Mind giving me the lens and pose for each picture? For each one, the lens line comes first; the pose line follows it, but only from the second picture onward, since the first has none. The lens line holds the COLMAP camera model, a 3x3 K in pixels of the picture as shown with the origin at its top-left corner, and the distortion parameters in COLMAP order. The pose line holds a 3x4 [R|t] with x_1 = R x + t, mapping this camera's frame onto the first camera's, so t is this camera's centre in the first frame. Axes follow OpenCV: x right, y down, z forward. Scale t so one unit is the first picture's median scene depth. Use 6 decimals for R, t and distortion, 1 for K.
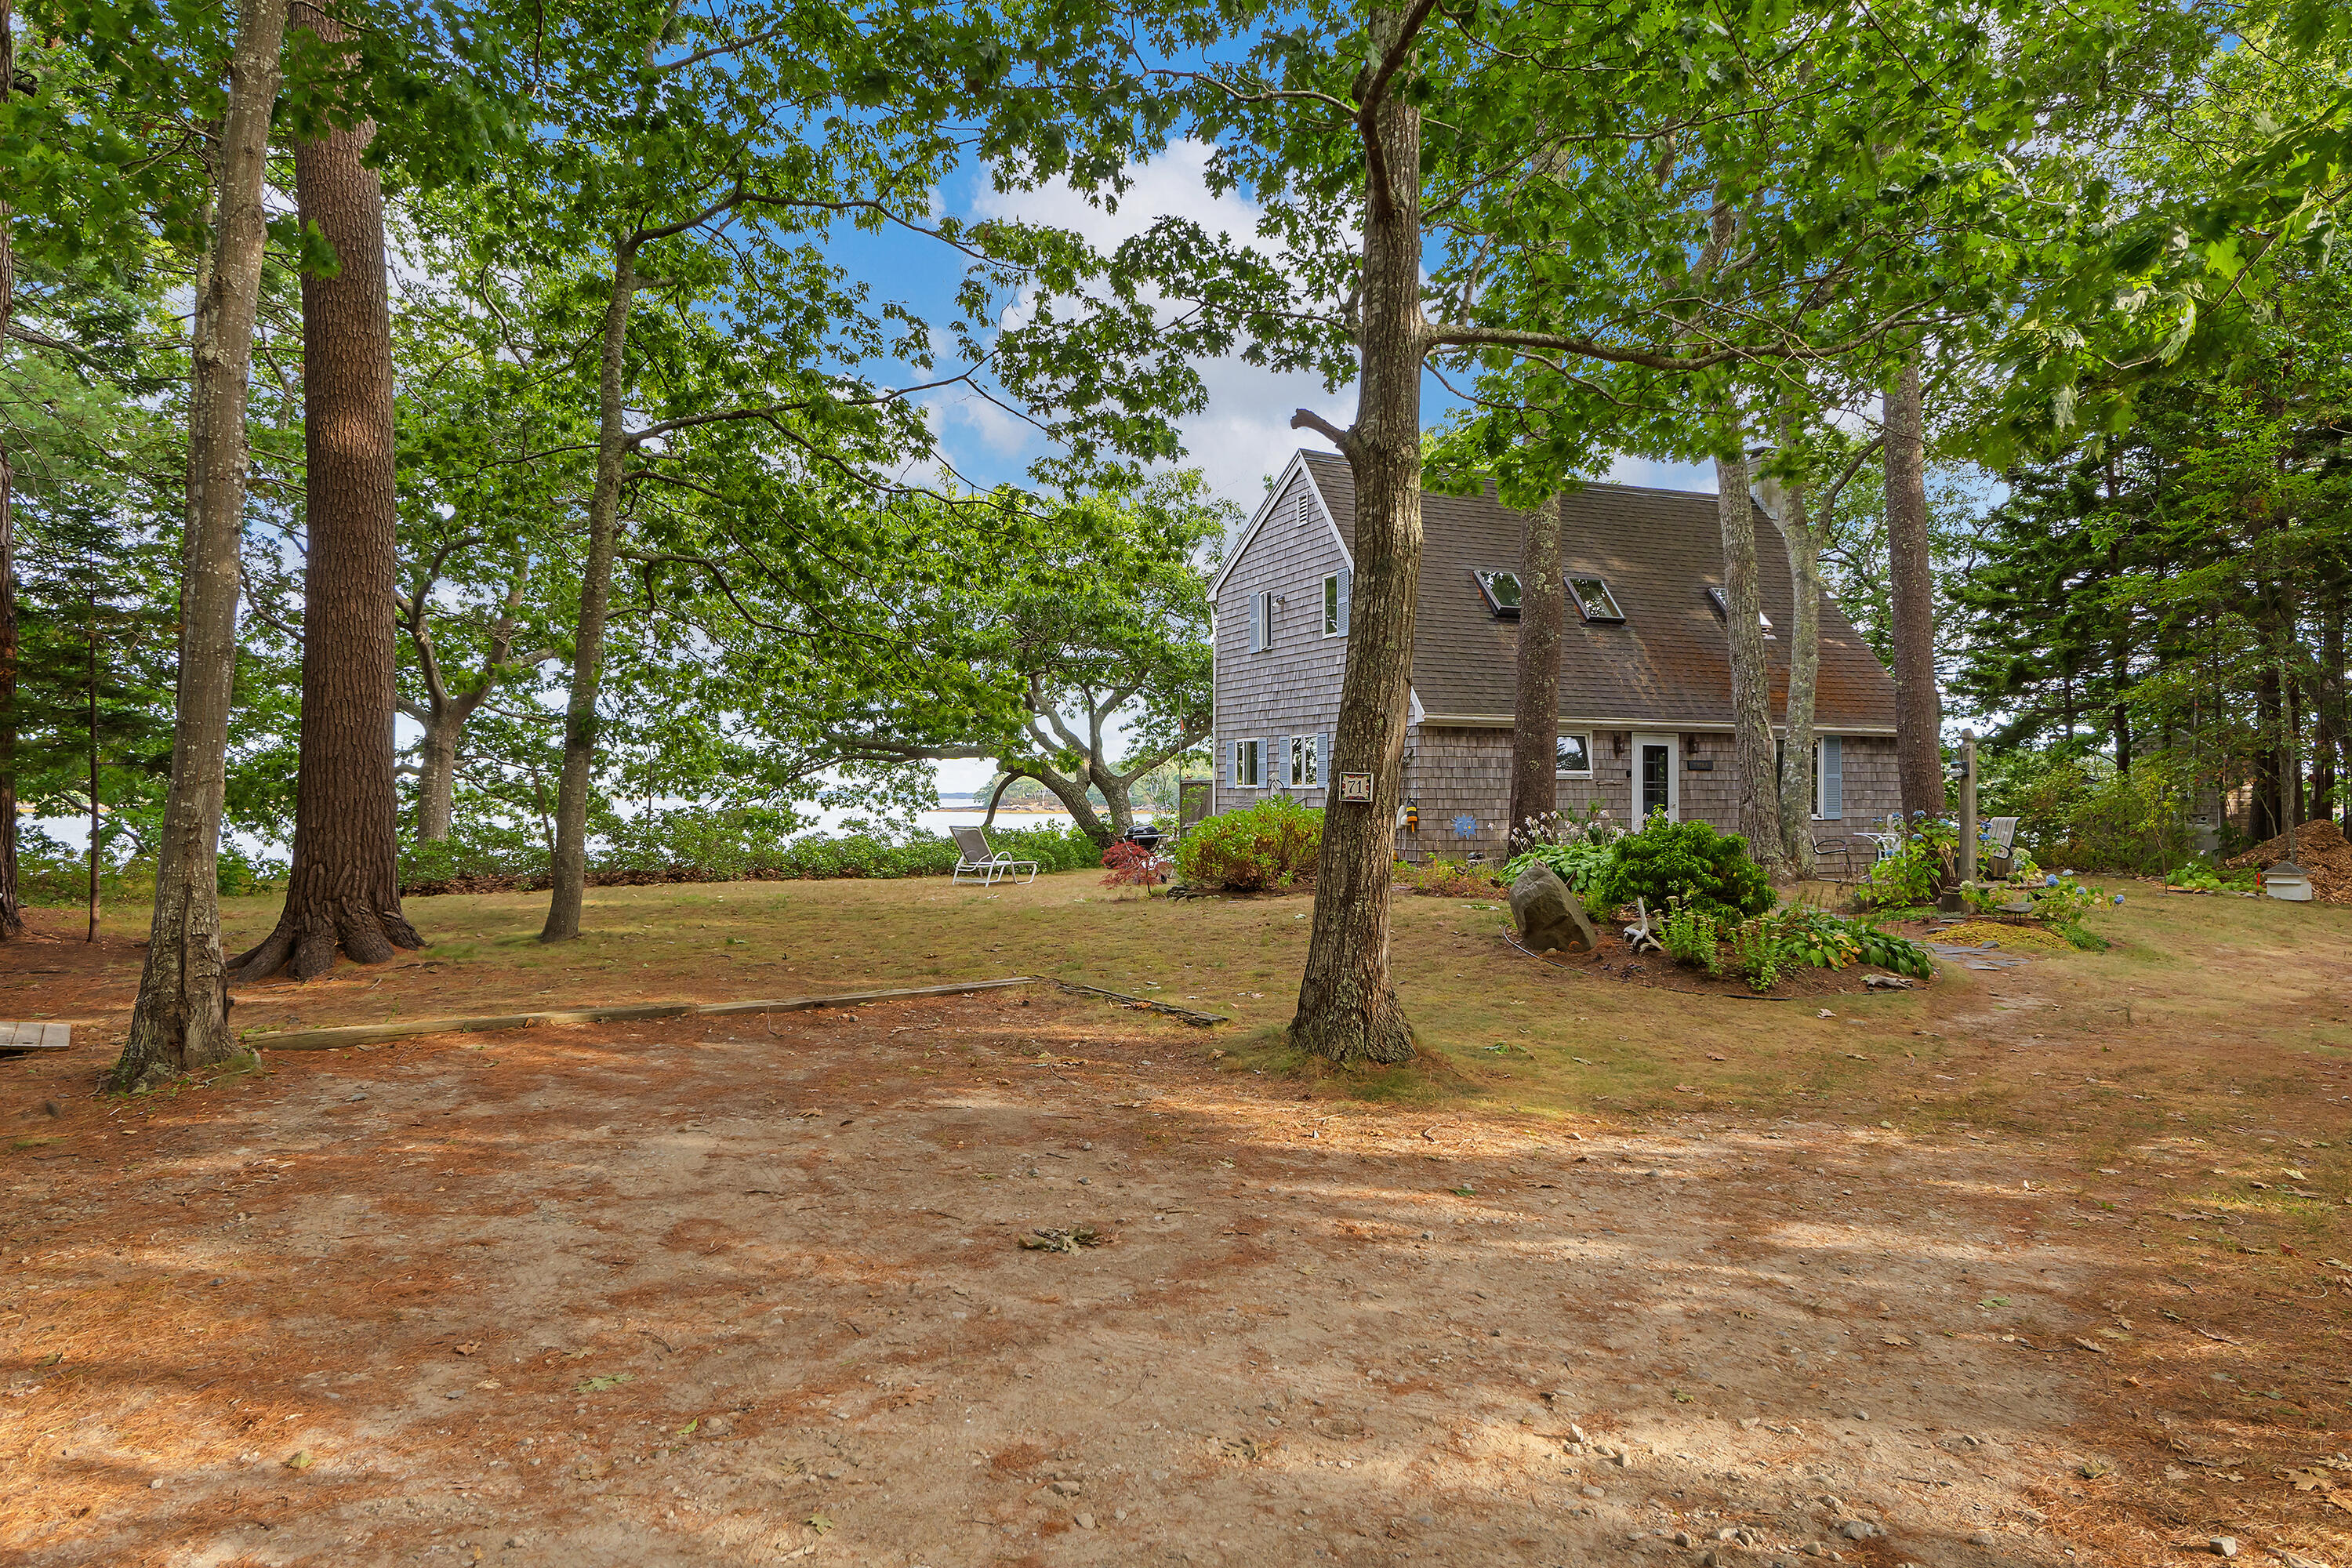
lens RADIAL K [[1330.6, 0, 1175.8], [0, 1330.6, 747.6], [0, 0, 1]] dist [-0.004076, -0.001315]
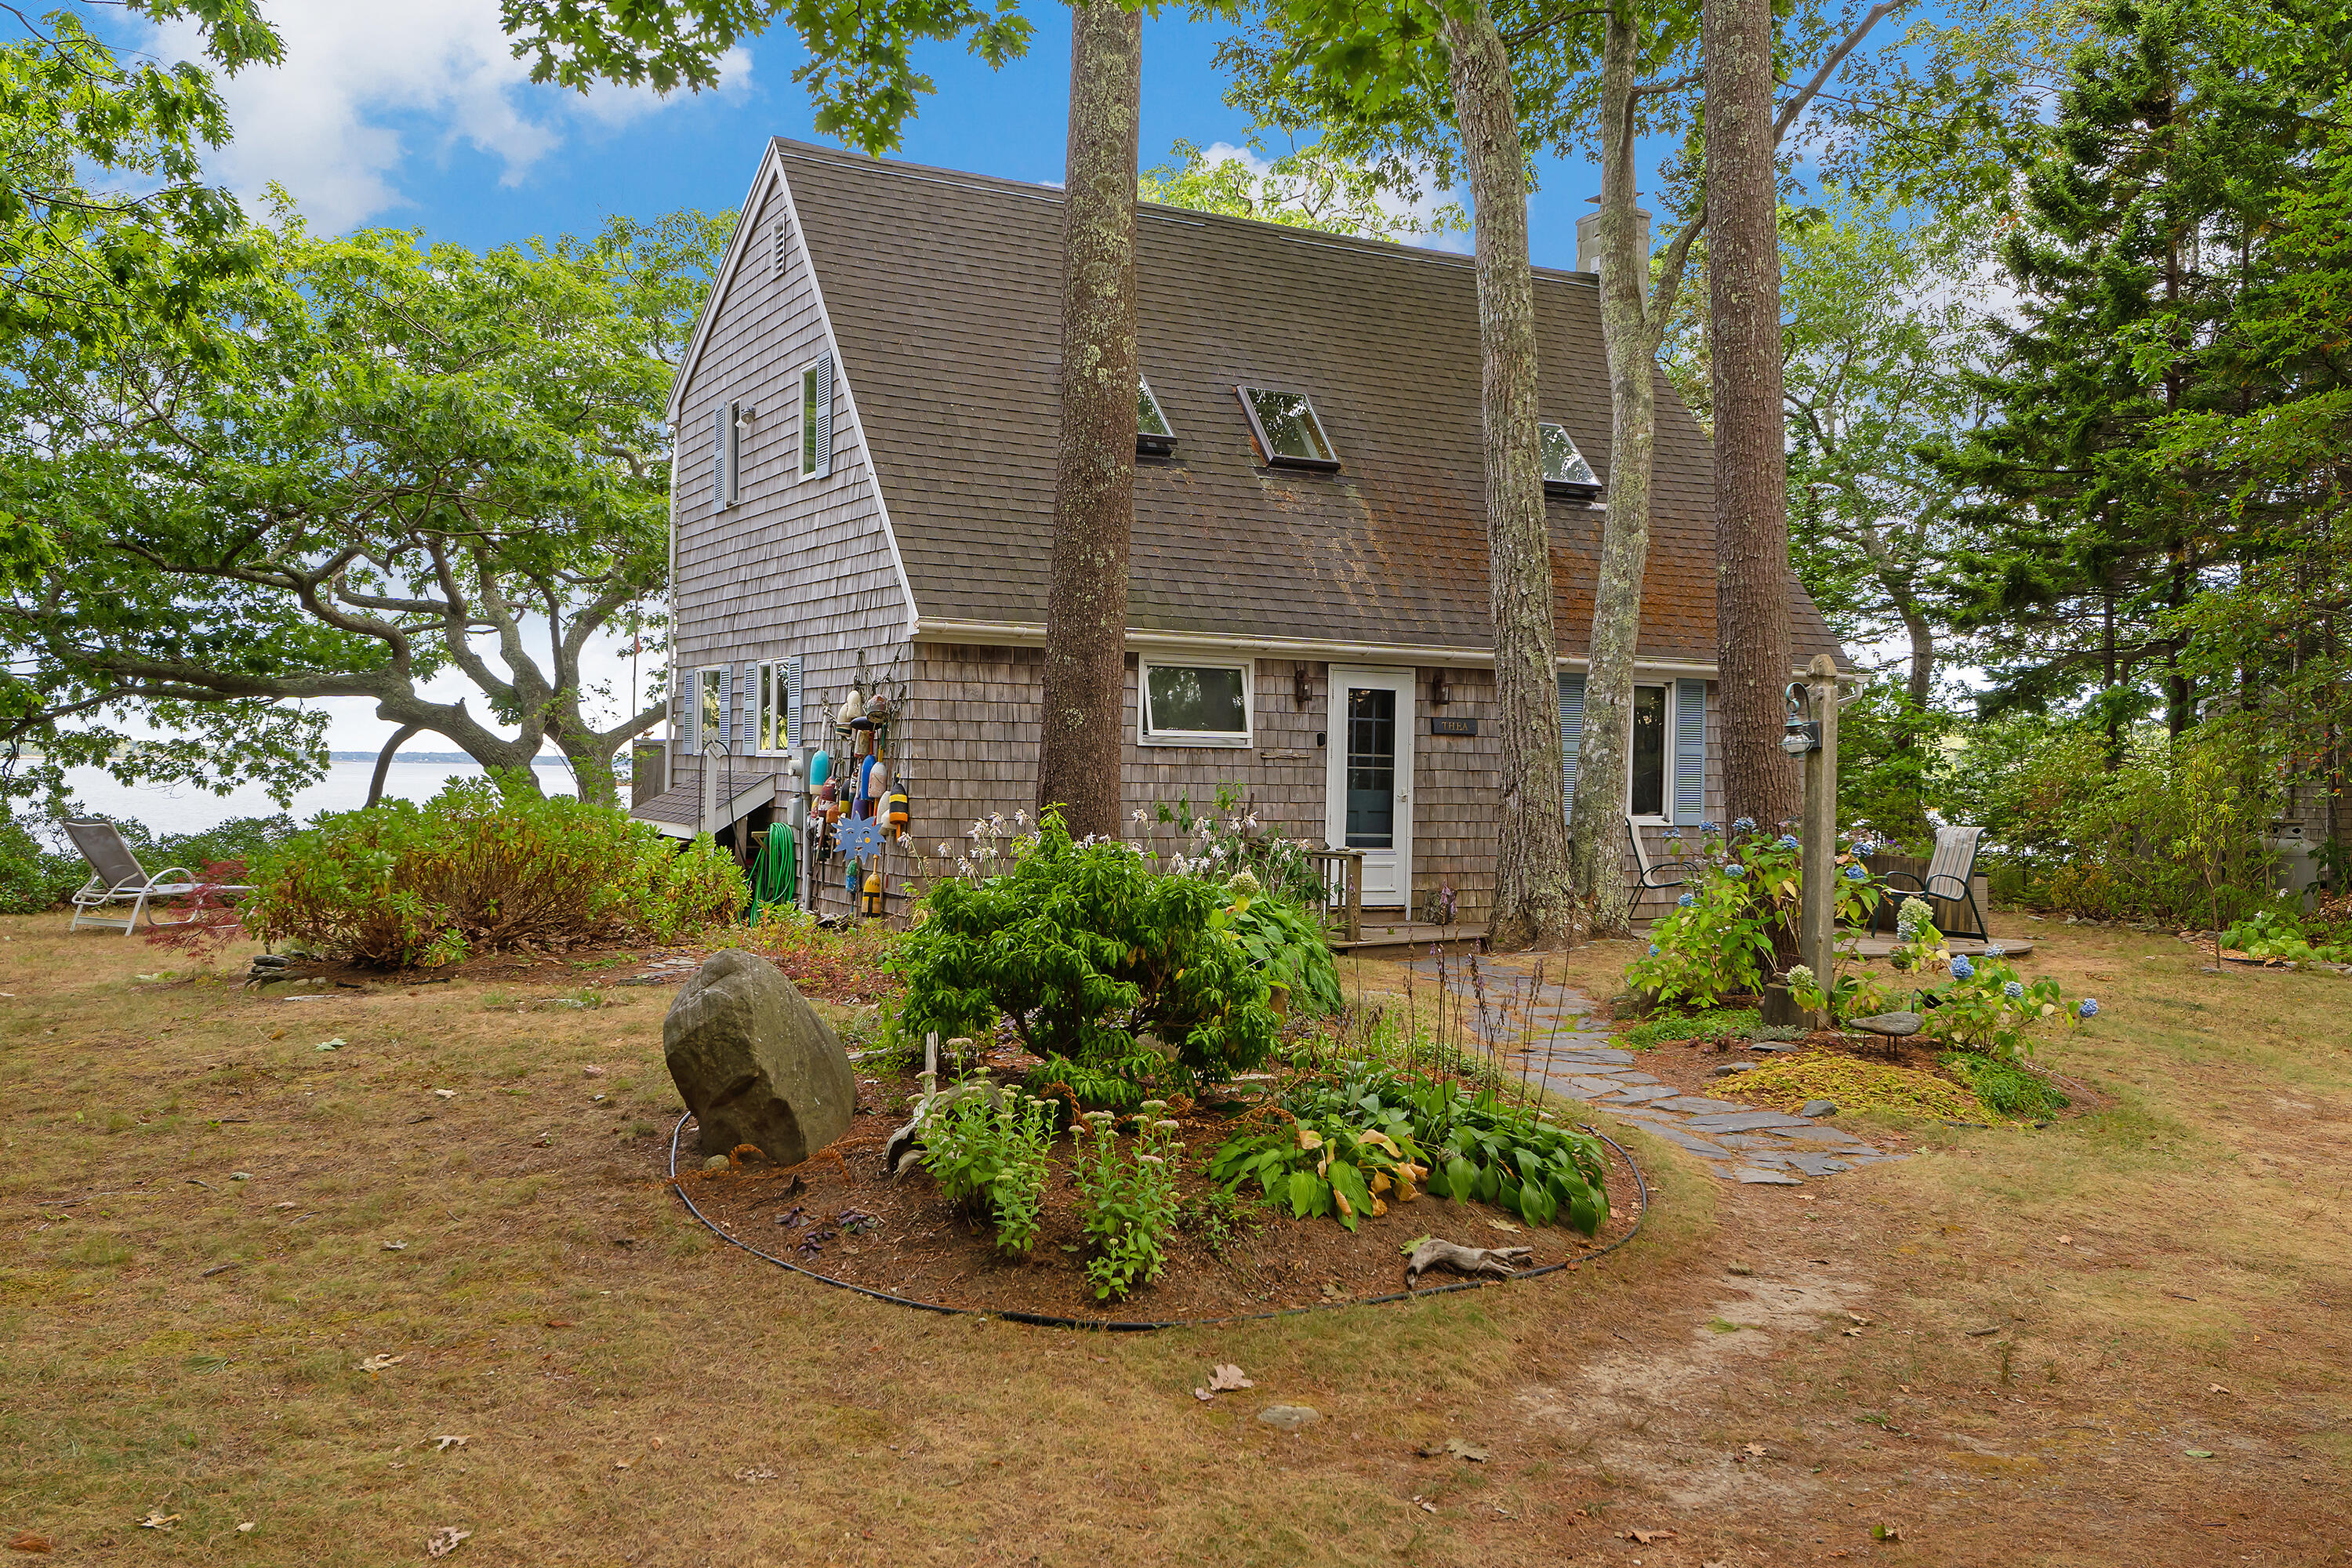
lens RADIAL K [[1948.6, 0, 1133.7], [0, 1948.6, 719.9], [0, 0, 1]] dist [-0.037330, 0.057910]
pose [[0.994279, 0.017889, 0.105302, 0.177797], [-0.019044, 0.999769, 0.009973, 0.005016], [-0.105099, -0.011922, 0.994390, 0.205695]]
